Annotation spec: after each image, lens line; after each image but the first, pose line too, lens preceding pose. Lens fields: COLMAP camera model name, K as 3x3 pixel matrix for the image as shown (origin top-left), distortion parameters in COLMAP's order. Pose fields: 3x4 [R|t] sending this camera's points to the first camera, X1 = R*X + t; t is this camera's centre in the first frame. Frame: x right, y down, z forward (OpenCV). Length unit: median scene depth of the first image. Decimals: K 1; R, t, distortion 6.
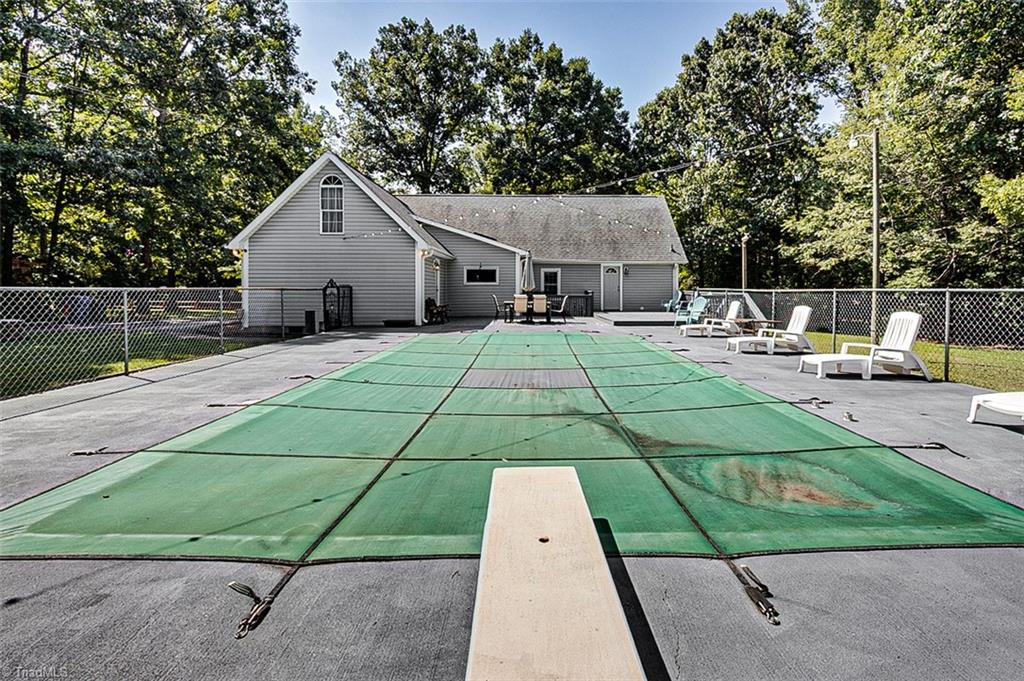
lens RADIAL K [[501.8, 0, 538.0], [0, 501.8, 300.5], [0, 0, 1]] dist [-0.019691, 0.004677]
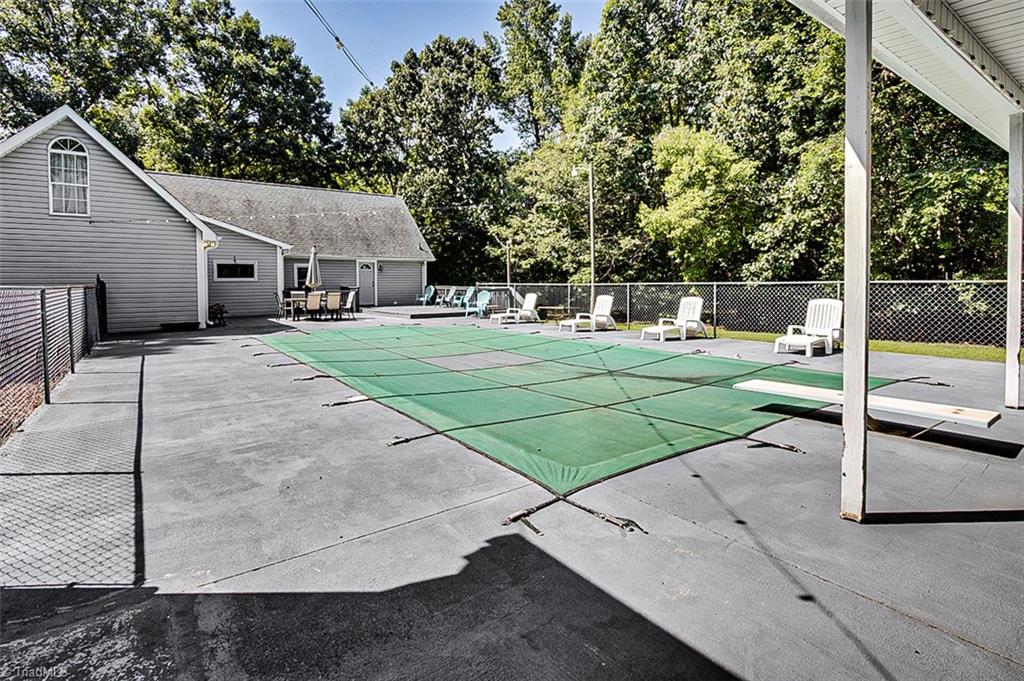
lens RADIAL K [[501.8, 0, 502.3], [0, 501.8, 301.3], [0, 0, 1]] dist [-0.019691, 0.004677]
pose [[0.830666, -0.025403, 0.556192, -0.167752], [0.019493, 0.999673, 0.016547, -0.000682], [-0.556430, -0.002903, 0.830889, 0.000103]]
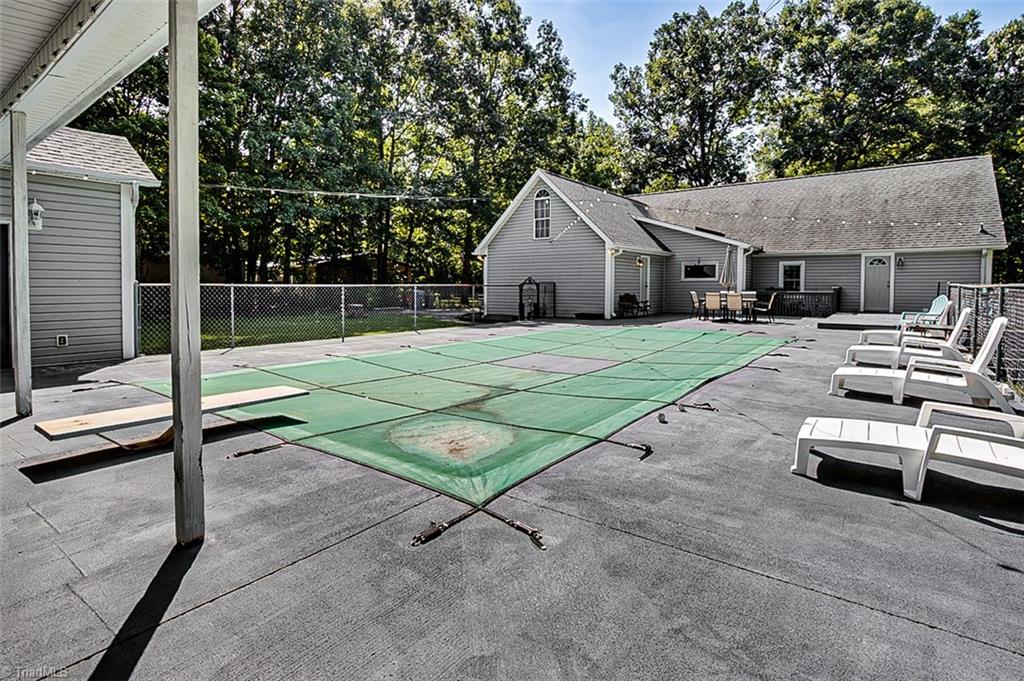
lens RADIAL K [[501.8, 0, 508.2], [0, 501.8, 303.9], [0, 0, 1]] dist [-0.019691, 0.004677]
pose [[0.781083, 0.021454, -0.624058, 0.158775], [-0.012432, 0.999746, 0.018809, -0.000091], [0.624303, -0.006933, 0.781151, 0.010563]]
